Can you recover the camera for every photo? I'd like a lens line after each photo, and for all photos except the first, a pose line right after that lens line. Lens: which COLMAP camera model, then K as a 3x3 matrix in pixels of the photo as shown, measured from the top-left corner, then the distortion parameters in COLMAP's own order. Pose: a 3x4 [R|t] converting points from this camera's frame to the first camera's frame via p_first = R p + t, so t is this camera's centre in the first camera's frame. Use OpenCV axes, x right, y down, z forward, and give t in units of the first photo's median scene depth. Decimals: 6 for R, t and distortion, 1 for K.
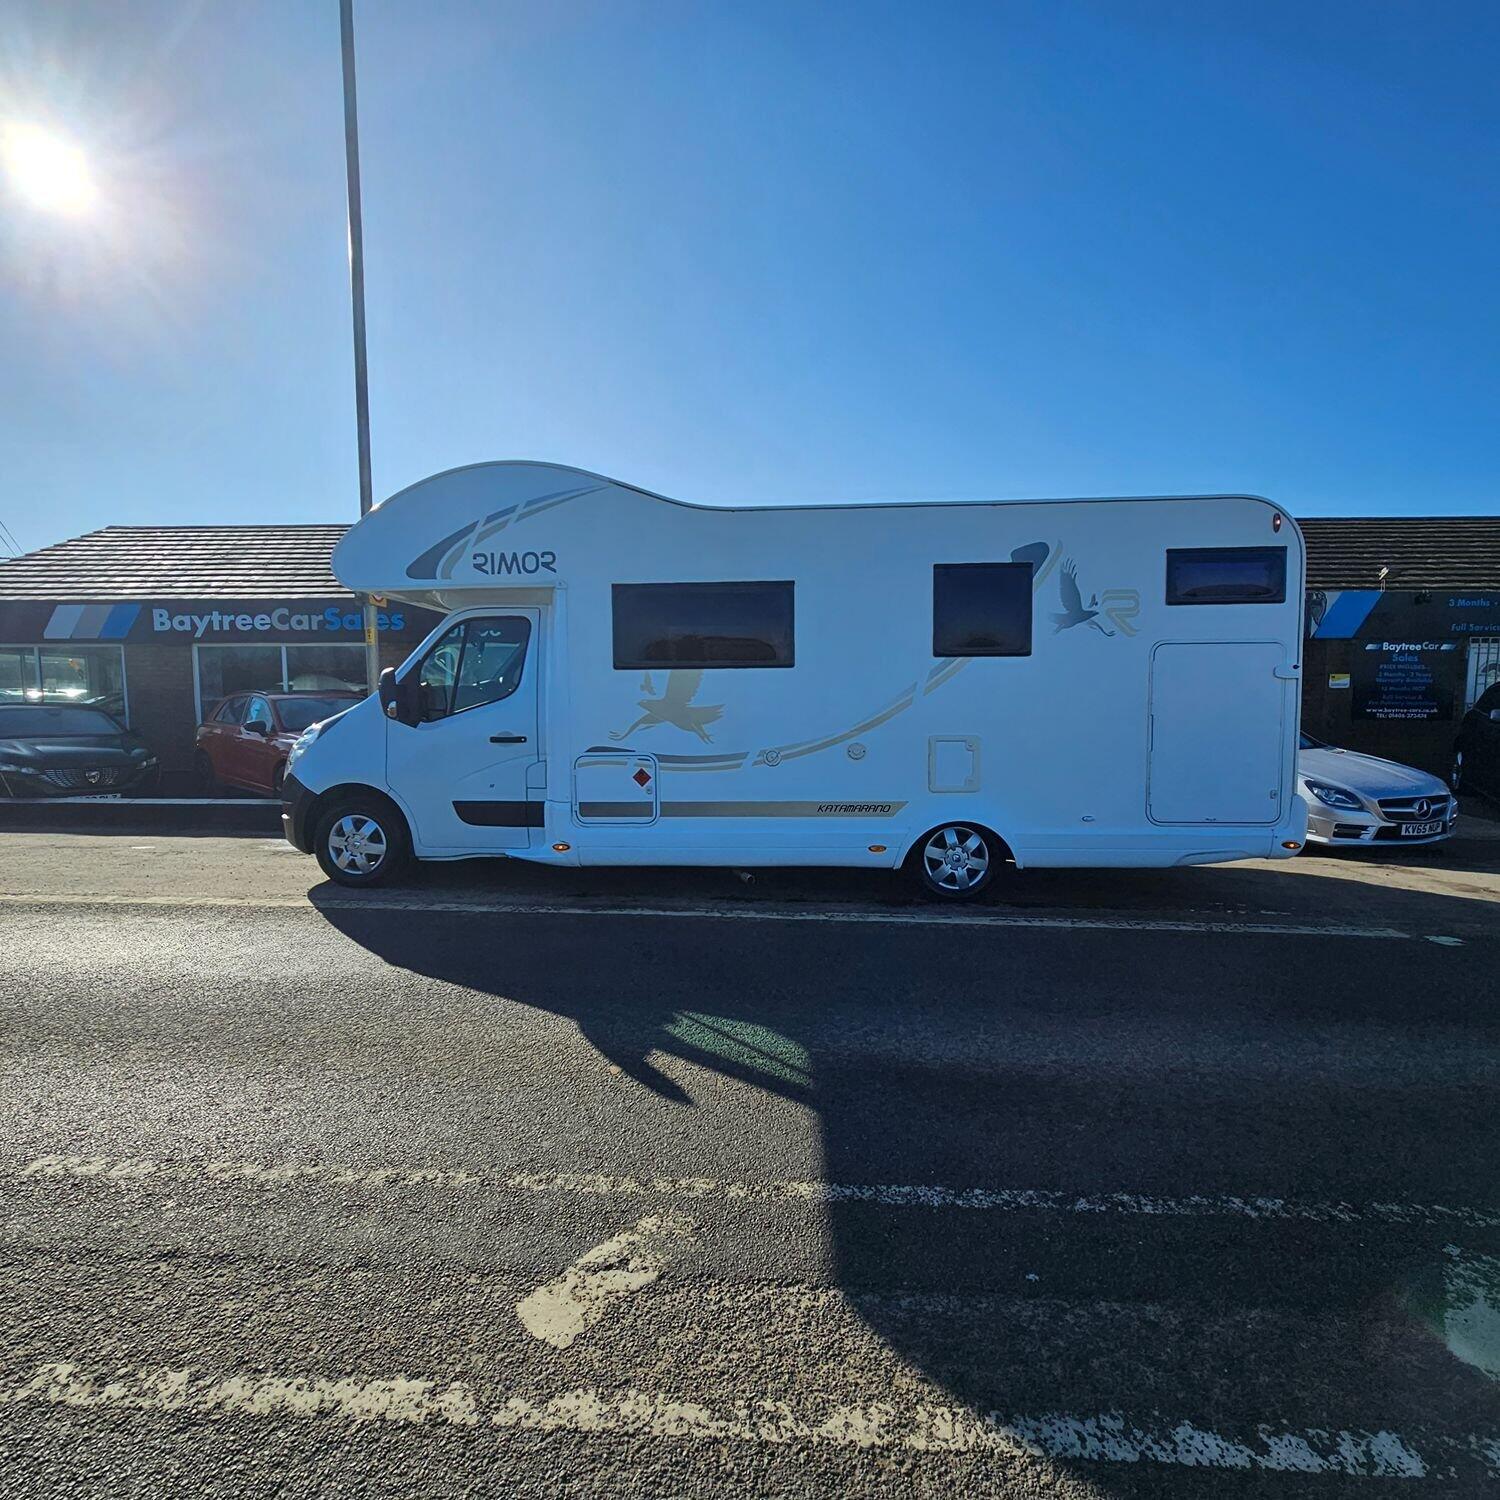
lens RADIAL K [[810.8, 0, 759.1], [0, 810.8, 748.7], [0, 0, 1]] dist [-0.003682, 0.001101]
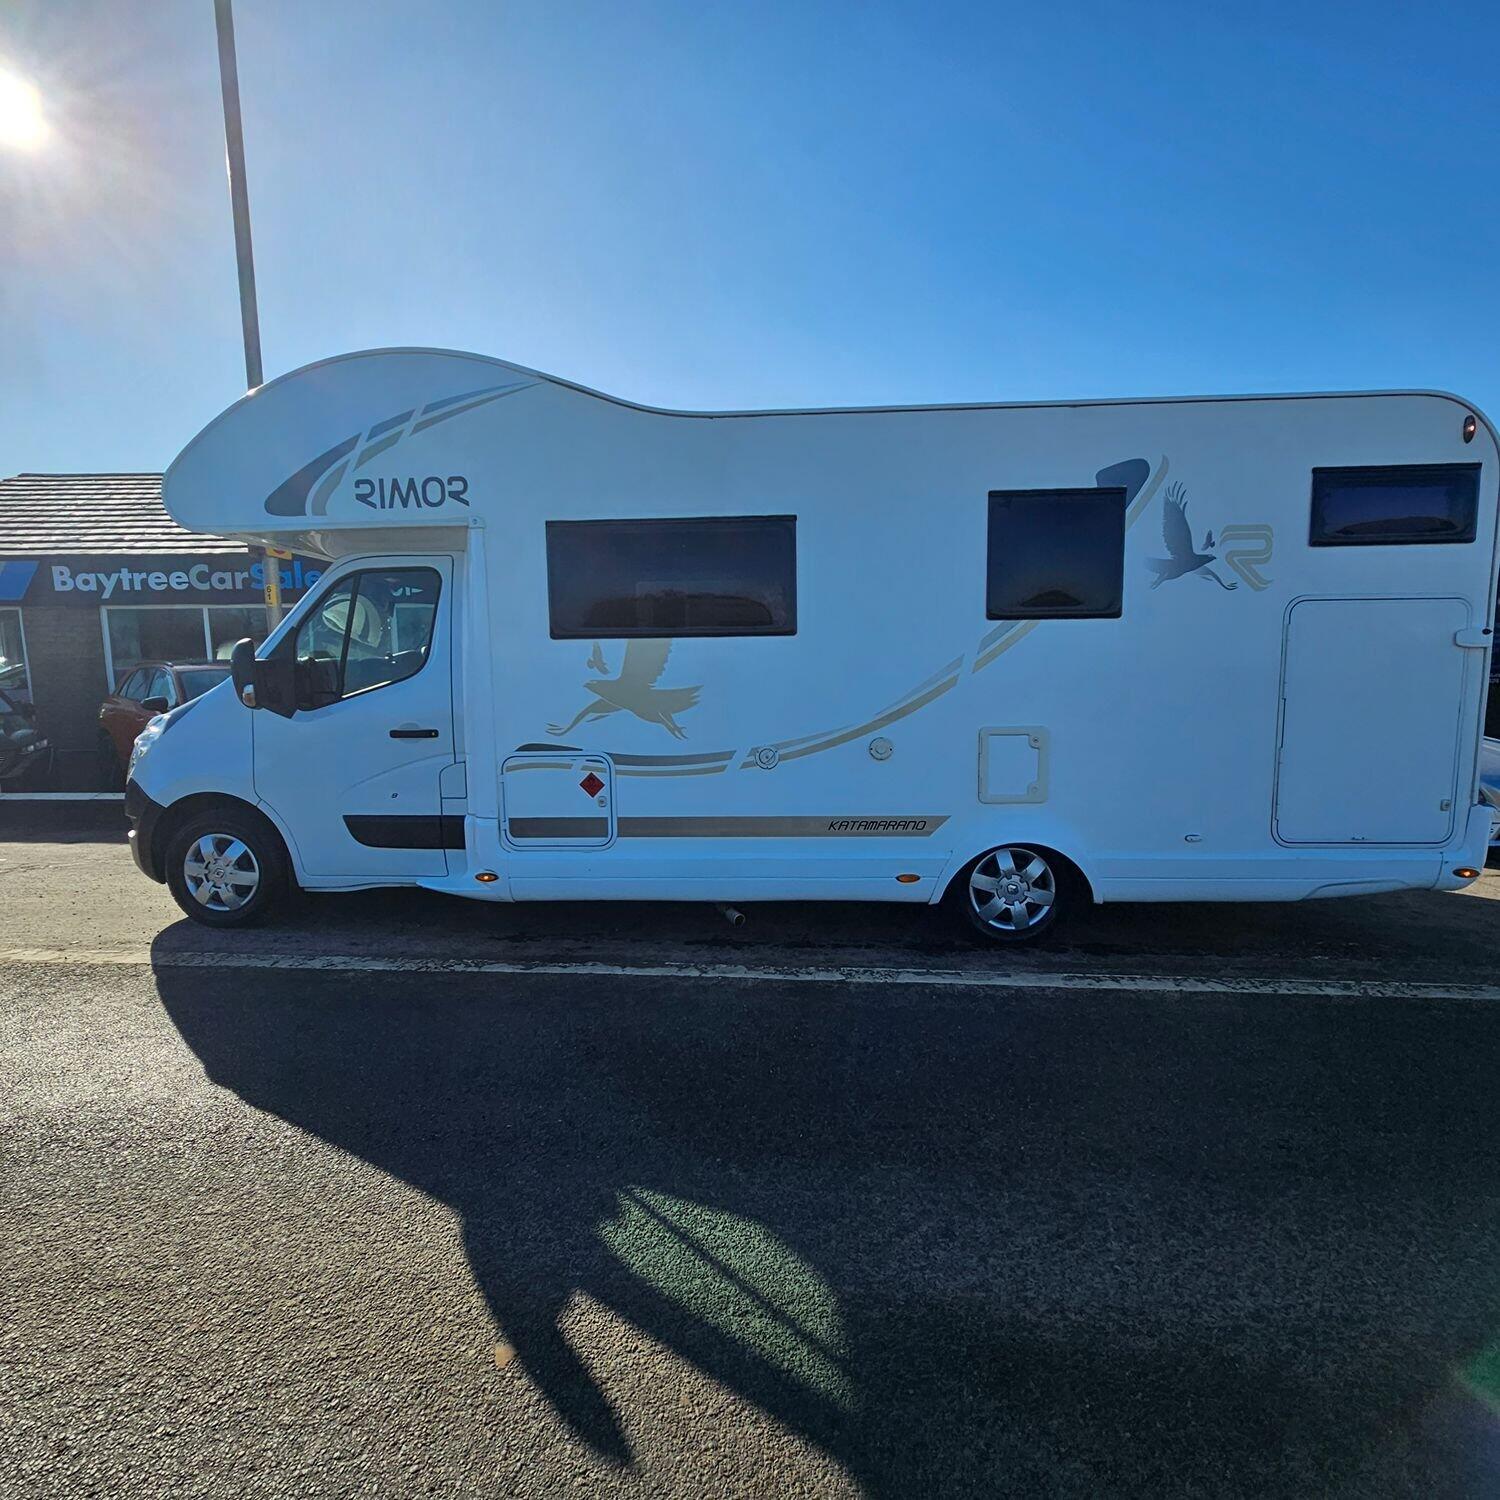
lens RADIAL K [[810.8, 0, 759.8], [0, 810.8, 754.6], [0, 0, 1]] dist [-0.003682, 0.001101]
pose [[0.999881, -0.007307, 0.013574, -0.000506], [0.006525, 0.998367, 0.056751, -0.034163], [-0.013967, -0.056656, 0.998296, 0.261547]]
